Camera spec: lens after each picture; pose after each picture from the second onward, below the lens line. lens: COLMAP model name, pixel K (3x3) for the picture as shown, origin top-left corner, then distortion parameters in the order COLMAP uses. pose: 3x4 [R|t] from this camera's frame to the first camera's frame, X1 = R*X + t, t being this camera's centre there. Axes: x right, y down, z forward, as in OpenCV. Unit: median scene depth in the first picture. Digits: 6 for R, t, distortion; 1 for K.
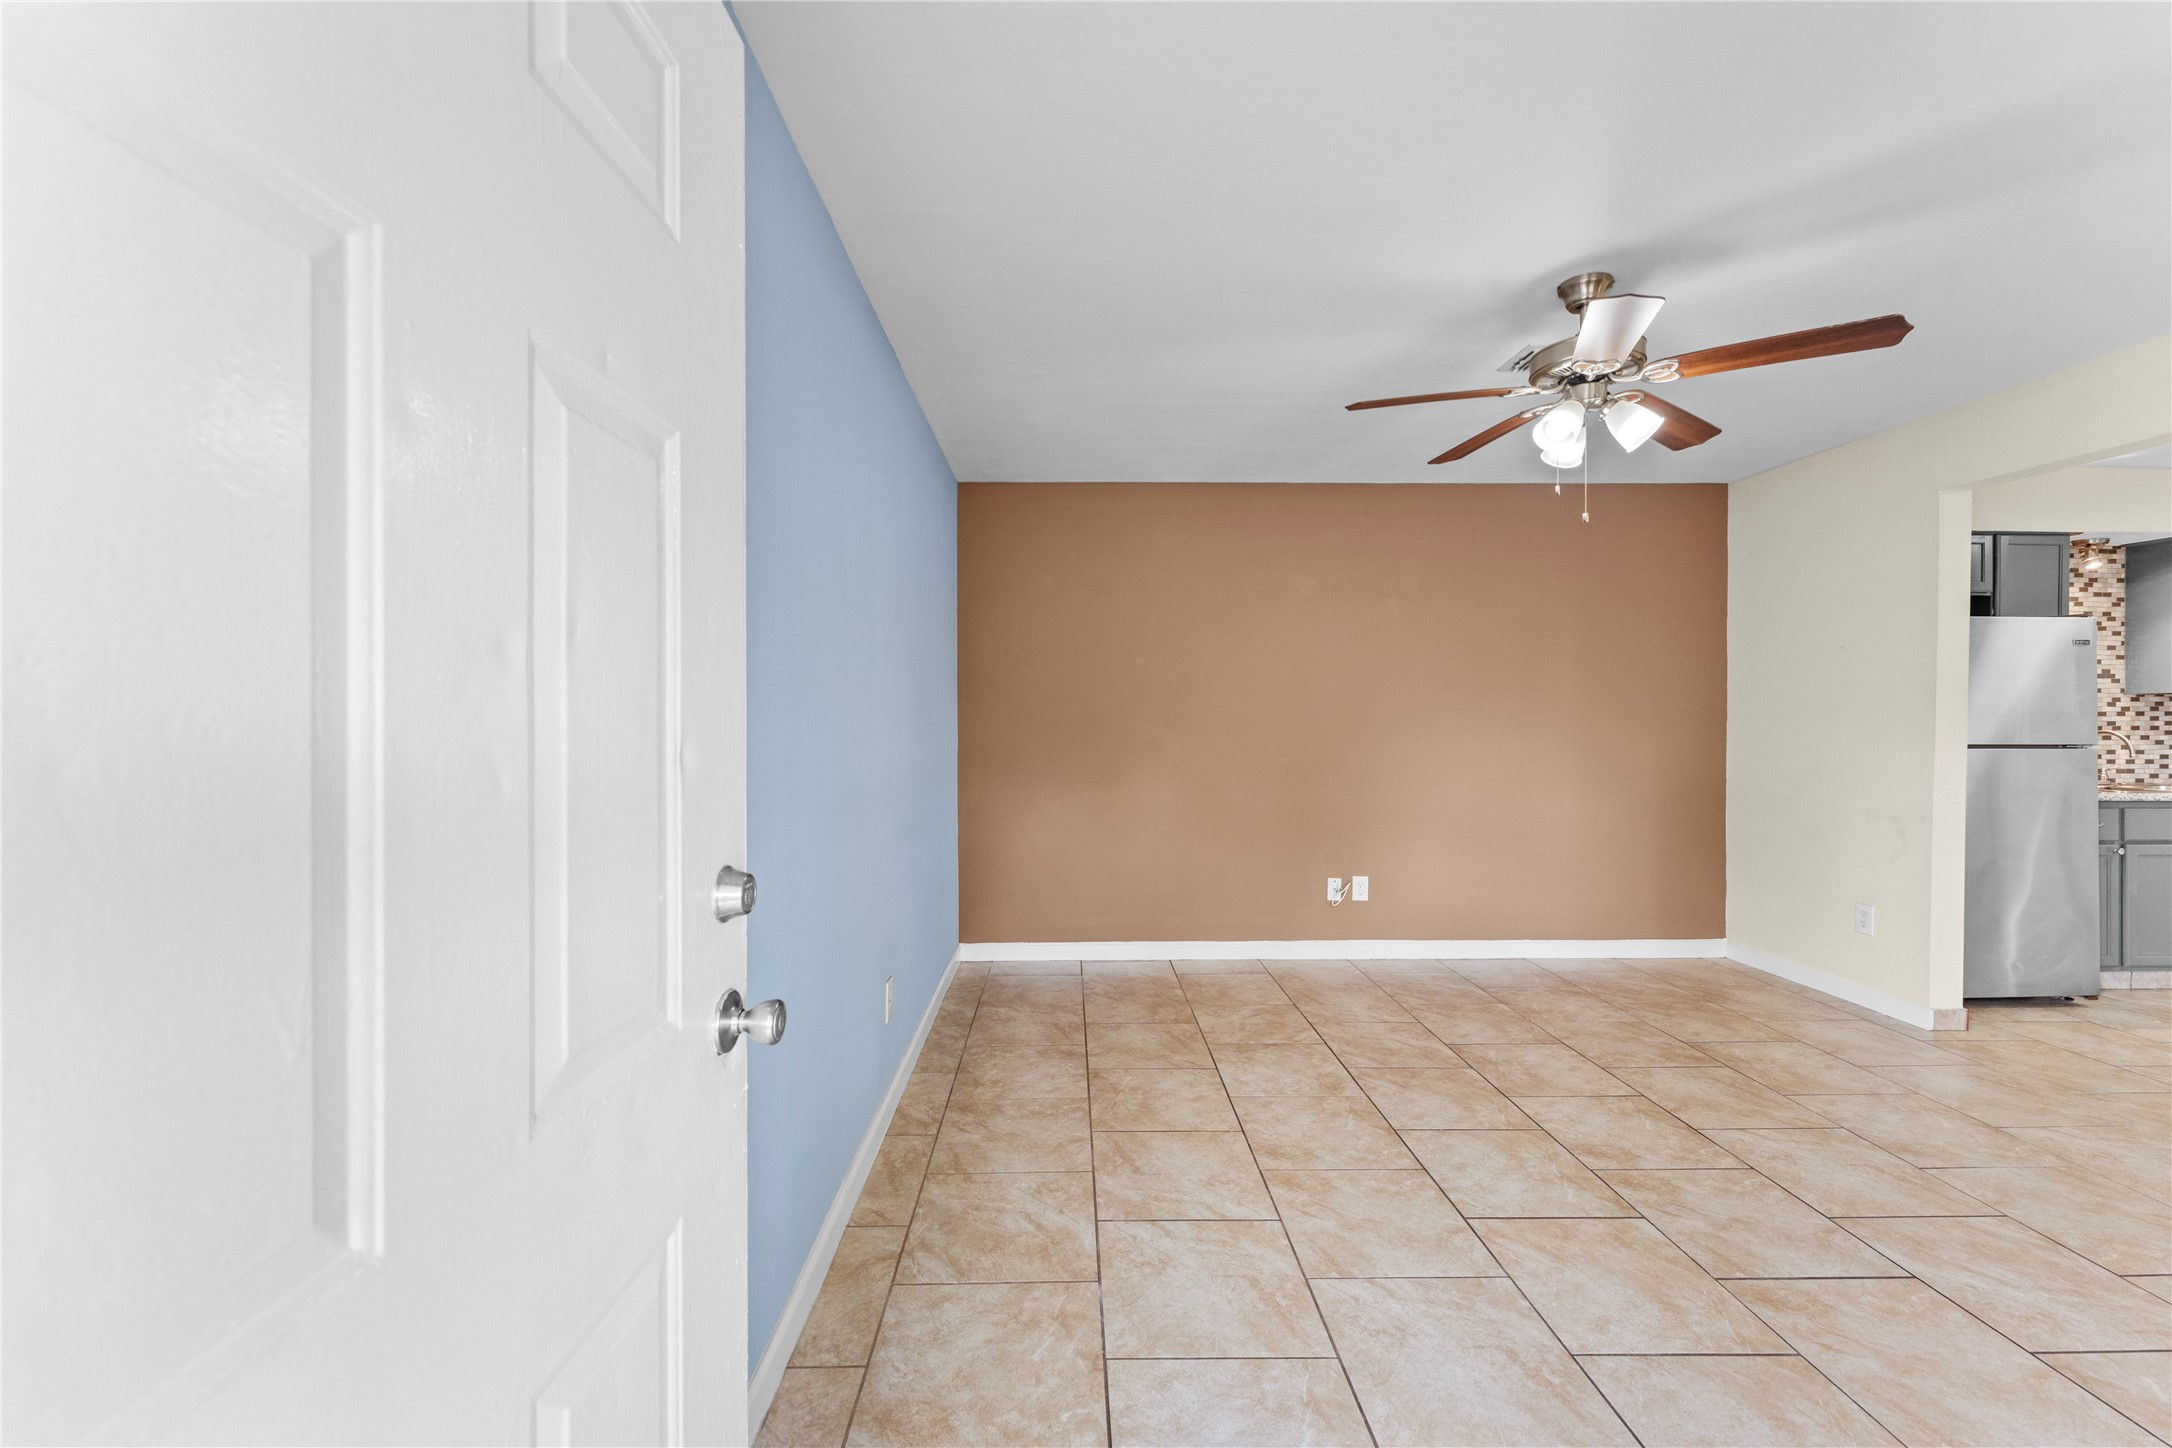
lens RADIAL K [[868.2, 0, 1079.7], [0, 868.2, 705.9], [0, 0, 1]] dist [0.001896, 0.000431]
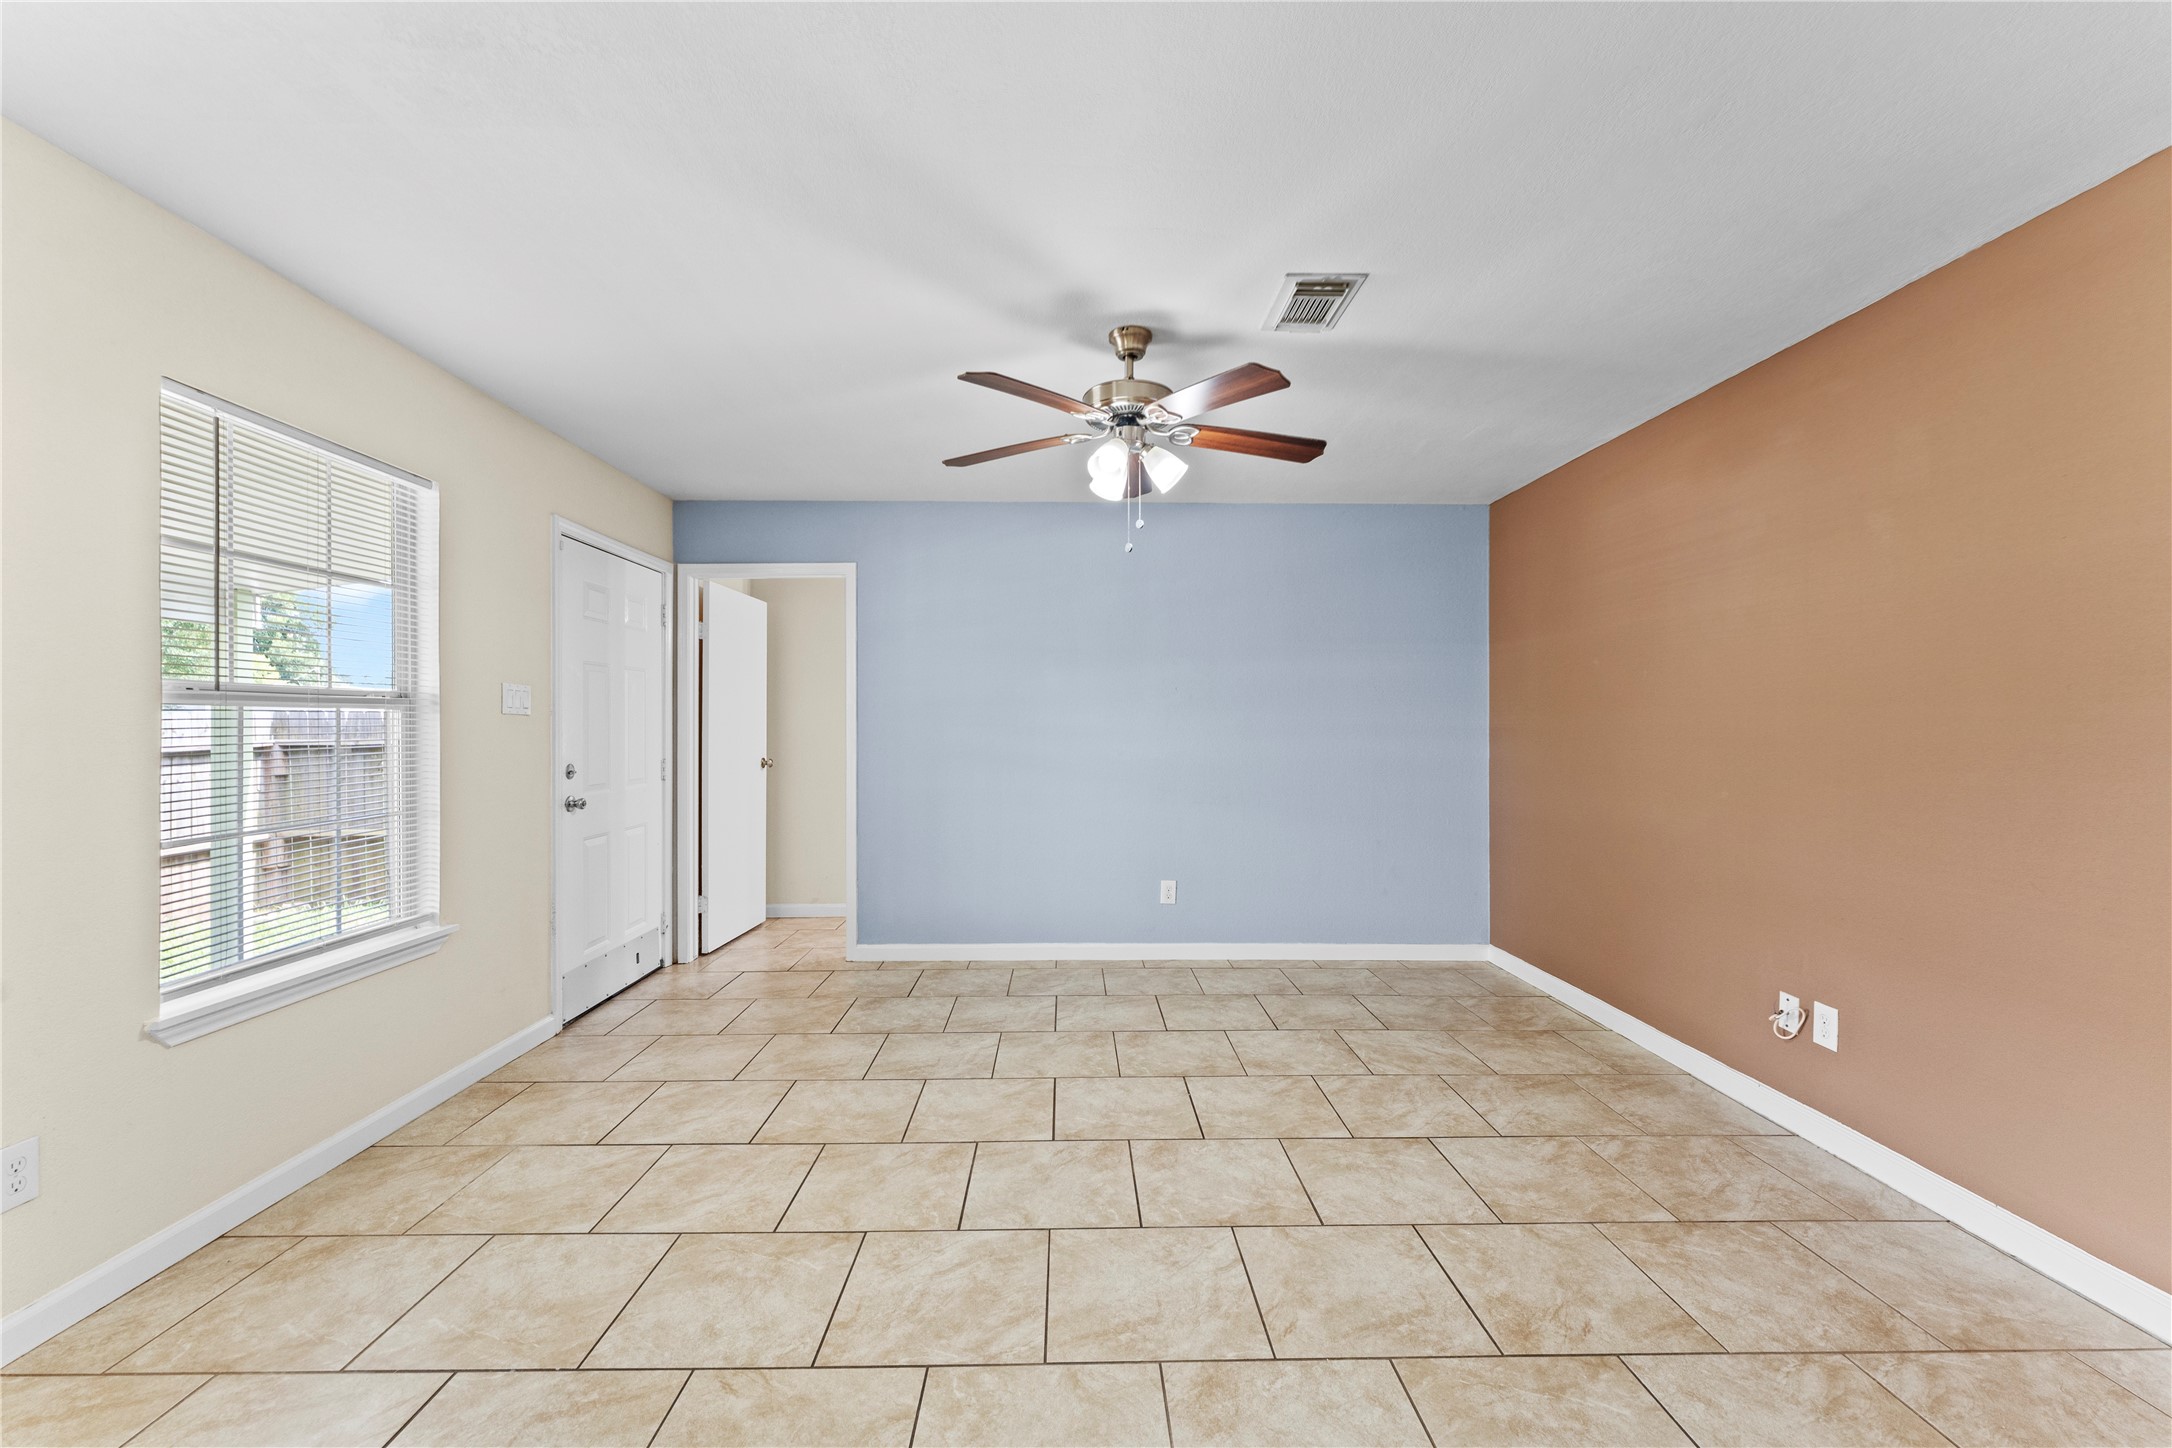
lens RADIAL K [[865.0, 0, 1081.5], [0, 865.0, 717.5], [0, 0, 1]] dist [0.000078, 0.000375]
pose [[0.001903, -0.007716, -0.999968, 1.367548], [0.008548, 0.999934, -0.007700, 0.006666], [0.999962, -0.008533, 0.001969, 0.766280]]
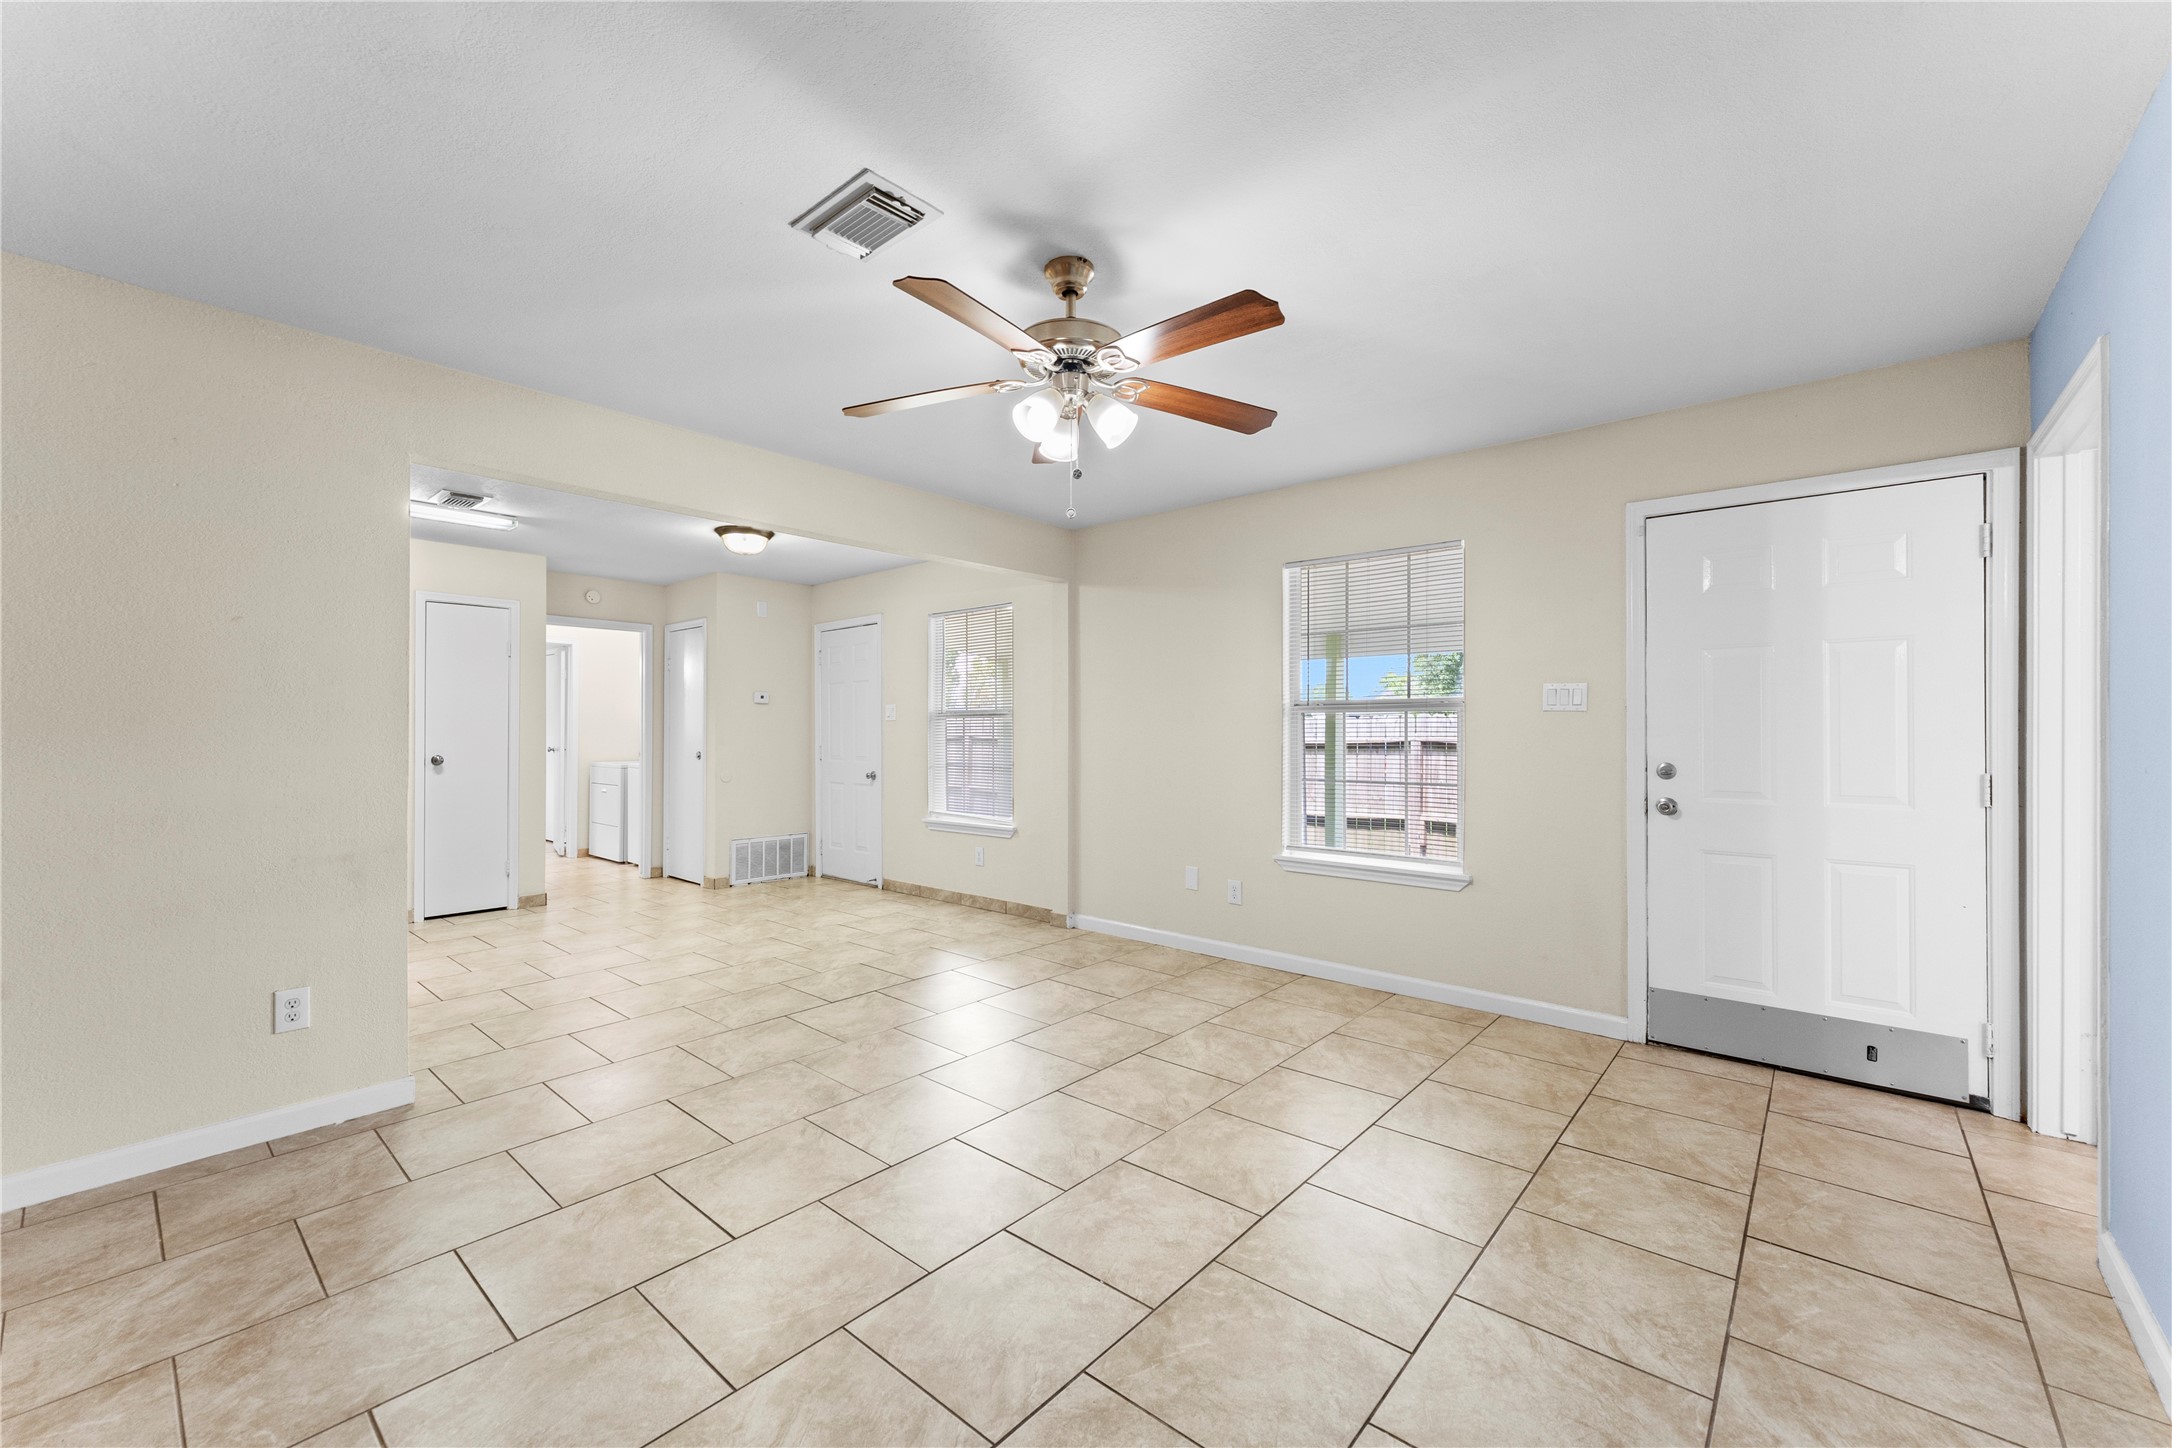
lens RADIAL K [[865.0, 0, 1081.5], [0, 865.0, 717.5], [0, 0, 1]] dist [0.000078, 0.000375]
pose [[-0.743062, 0.009279, 0.669159, -0.056059], [-0.005094, 0.999796, -0.019521, 0.023671], [-0.669204, -0.017915, -0.742863, 1.387386]]
